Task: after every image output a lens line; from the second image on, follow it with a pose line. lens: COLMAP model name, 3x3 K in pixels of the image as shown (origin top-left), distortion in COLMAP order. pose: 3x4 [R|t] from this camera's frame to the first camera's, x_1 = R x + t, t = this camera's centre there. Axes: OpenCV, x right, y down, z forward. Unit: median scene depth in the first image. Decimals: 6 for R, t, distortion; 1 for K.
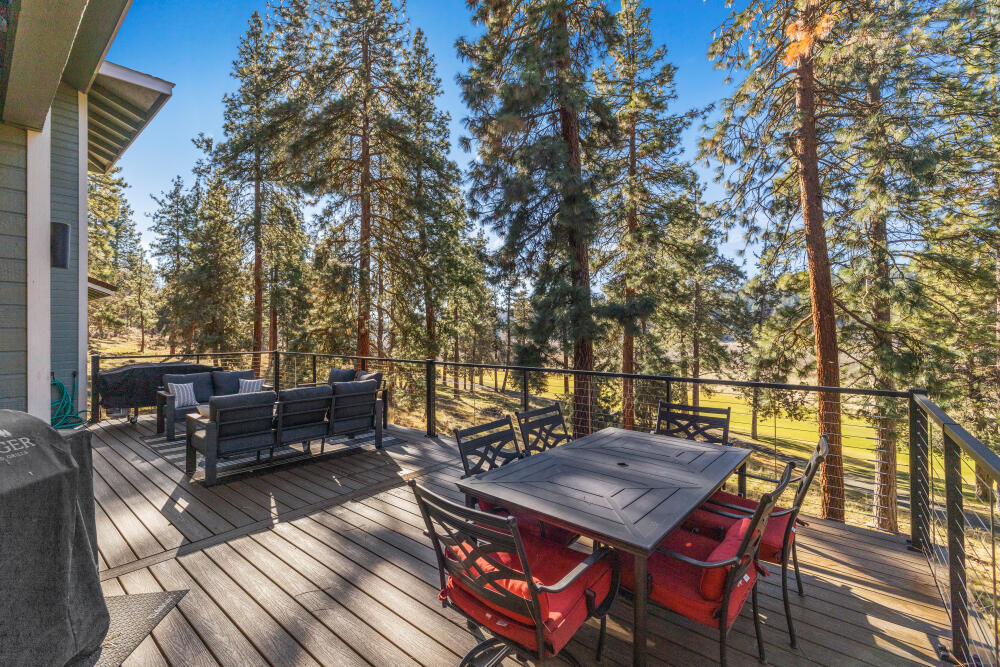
lens RADIAL K [[434.1, 0, 497.2], [0, 434.1, 327.4], [0, 0, 1]] dist [0.003864, -0.000811]
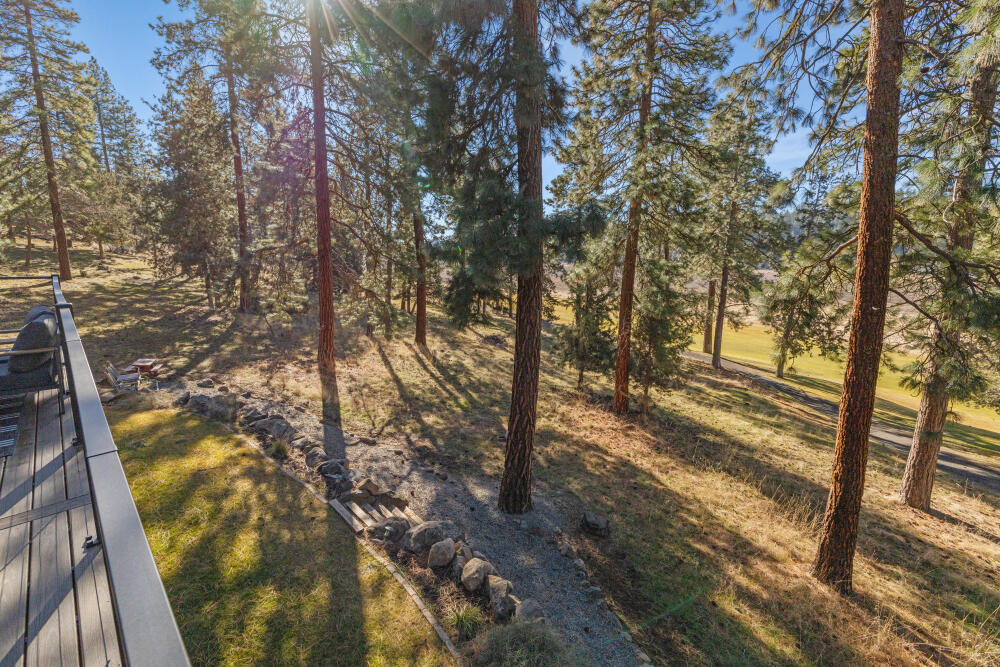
lens RADIAL K [[434.1, 0, 498.7], [0, 434.1, 325.2], [0, 0, 1]] dist [0.003864, -0.000811]
pose [[0.997406, 0.028678, -0.066018, 0.107711], [-0.016940, 0.984963, 0.171933, -0.000394], [0.069956, -0.170369, 0.982894, 0.135655]]
